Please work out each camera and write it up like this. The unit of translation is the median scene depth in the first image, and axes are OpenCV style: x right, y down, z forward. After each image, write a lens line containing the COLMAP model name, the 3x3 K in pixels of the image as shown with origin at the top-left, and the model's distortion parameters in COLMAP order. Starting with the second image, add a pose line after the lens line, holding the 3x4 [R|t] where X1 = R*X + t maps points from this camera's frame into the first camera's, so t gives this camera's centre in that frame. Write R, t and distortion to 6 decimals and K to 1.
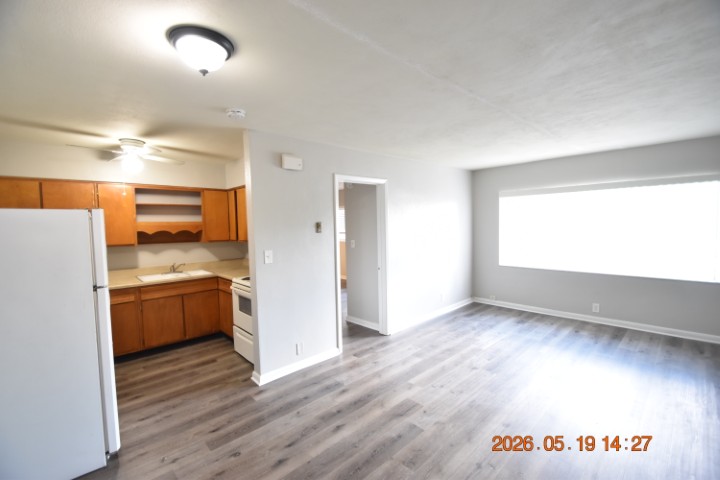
lens RADIAL K [[314.2, 0, 359.3], [0, 314.2, 242.8], [0, 0, 1]] dist [0.006103, -0.012042]
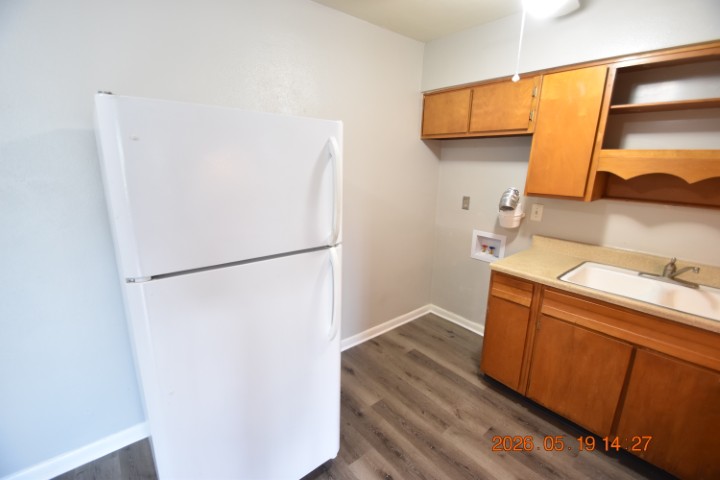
lens RADIAL K [[314.2, 0, 360.8], [0, 314.2, 243.3], [0, 0, 1]] dist [0.006103, -0.012042]
pose [[-0.061167, 0.261078, -0.963378, -0.208153], [-0.082121, 0.960596, 0.265538, -0.027488], [0.994744, 0.095355, -0.037317, 0.669285]]
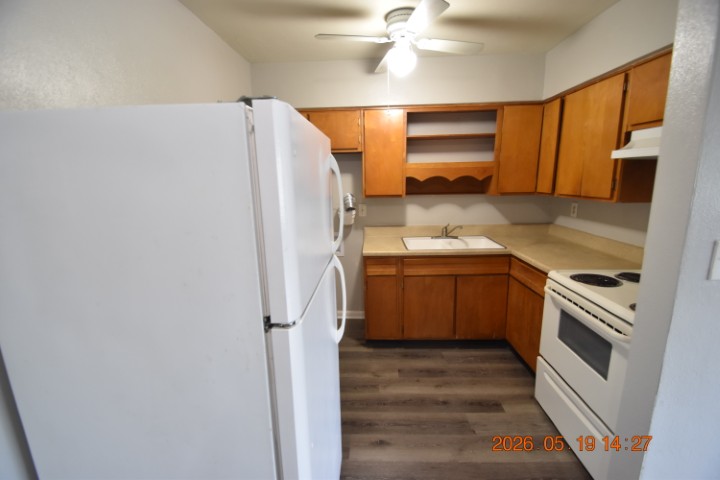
lens RADIAL K [[314.2, 0, 360.2], [0, 314.2, 243.1], [0, 0, 1]] dist [0.006103, -0.012042]
pose [[0.702366, 0.147802, -0.696302, -0.255851], [-0.033021, 0.983918, 0.175544, -0.010056], [0.711050, -0.100304, 0.695950, 0.407401]]
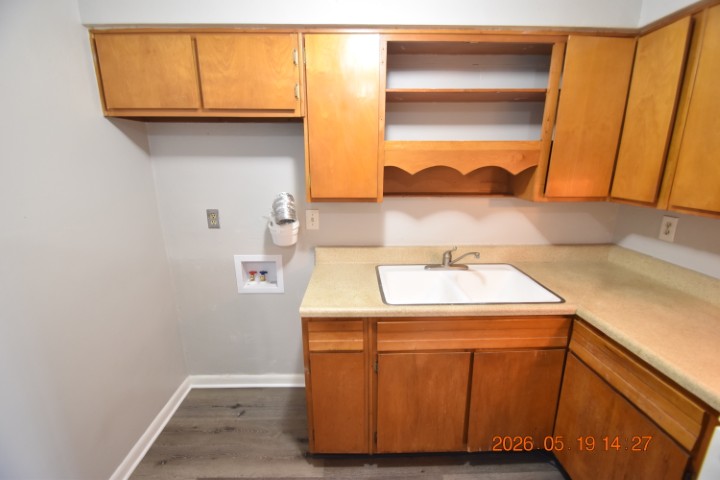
lens RADIAL K [[314.2, 0, 360.2], [0, 314.2, 242.1], [0, 0, 1]] dist [0.006103, -0.012042]
pose [[0.740499, 0.179535, -0.647633, -0.447401], [-0.051504, 0.975983, 0.211670, -0.024298], [0.670081, -0.123385, 0.731961, 0.666850]]
